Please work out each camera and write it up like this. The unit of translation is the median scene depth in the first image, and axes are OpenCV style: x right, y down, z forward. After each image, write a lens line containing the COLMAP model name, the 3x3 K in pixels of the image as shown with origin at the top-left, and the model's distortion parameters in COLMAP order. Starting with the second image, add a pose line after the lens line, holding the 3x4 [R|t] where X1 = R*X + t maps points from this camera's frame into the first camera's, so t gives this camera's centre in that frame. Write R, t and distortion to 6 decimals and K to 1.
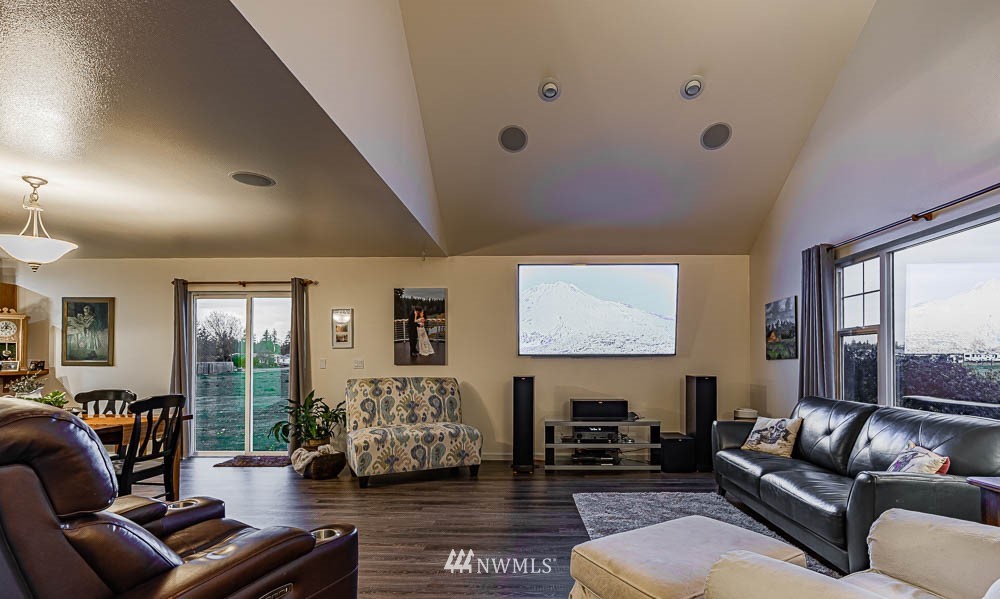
lens RADIAL K [[475.2, 0, 505.7], [0, 475.2, 354.8], [0, 0, 1]] dist [0.009696, 0.001092]
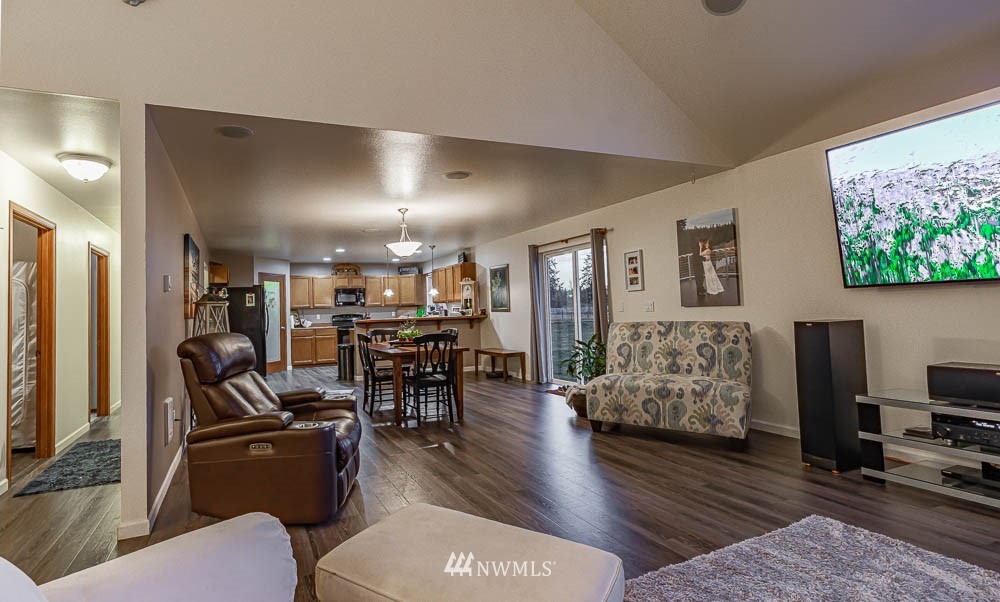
lens RADIAL K [[475.2, 0, 446.9], [0, 475.2, 286.2], [0, 0, 1]] dist [0.009696, 0.001092]
pose [[0.418672, -0.060991, -0.906087, 0.417080], [0.047195, 0.997855, -0.045361, 0.003041], [0.906910, -0.023771, 0.420653, 0.251069]]
